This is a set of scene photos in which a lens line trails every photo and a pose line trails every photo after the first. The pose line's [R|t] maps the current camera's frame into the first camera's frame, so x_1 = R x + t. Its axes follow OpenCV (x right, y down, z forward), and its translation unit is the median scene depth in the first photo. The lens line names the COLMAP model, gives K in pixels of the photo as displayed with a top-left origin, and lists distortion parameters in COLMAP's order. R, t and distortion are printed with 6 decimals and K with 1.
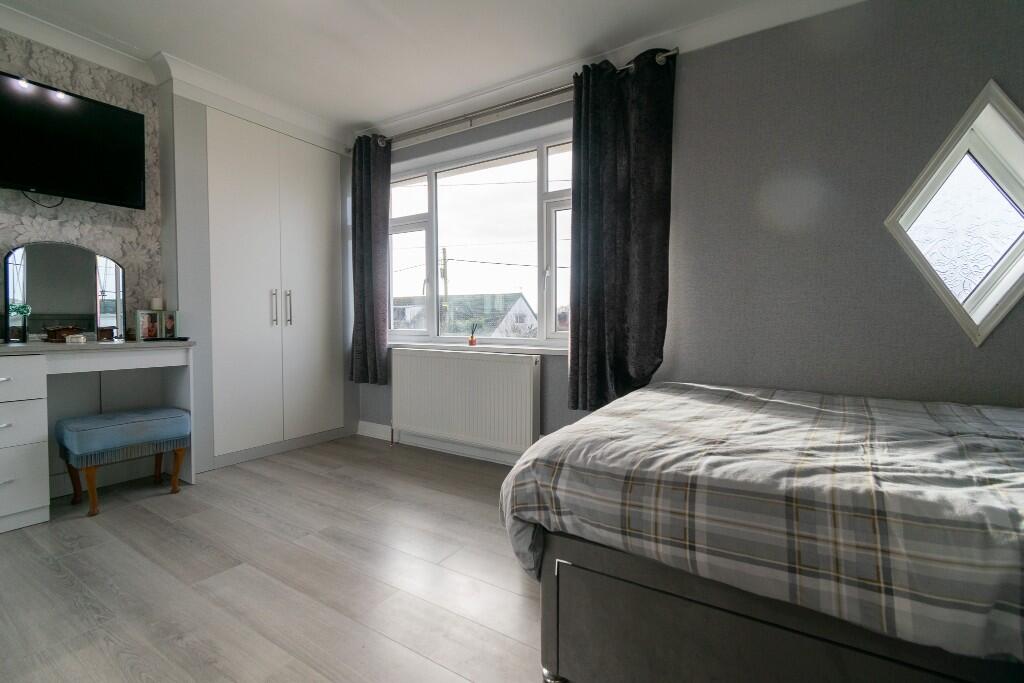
lens RADIAL K [[452.2, 0, 513.7], [0, 452.2, 338.7], [0, 0, 1]] dist [0.004475, -0.001140]
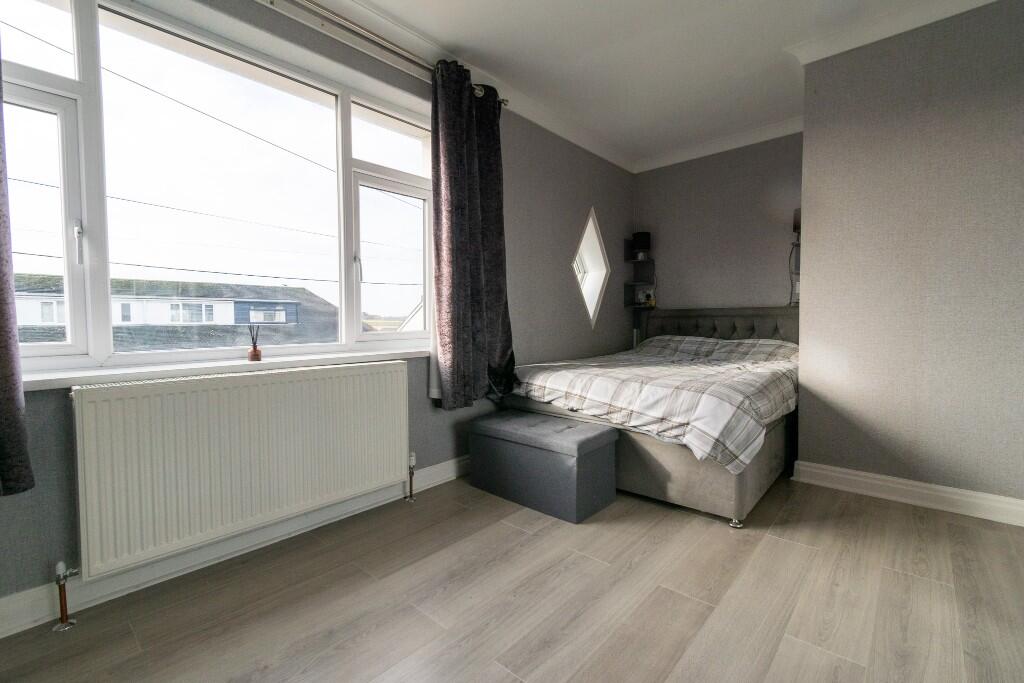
lens RADIAL K [[452.2, 0, 513.7], [0, 452.2, 338.7], [0, 0, 1]] dist [0.004475, -0.001140]
pose [[0.174051, -0.046611, 0.983633, -0.750114], [0.039898, 0.998393, 0.040251, -0.030673], [-0.983928, 0.032240, 0.175631, 0.658358]]
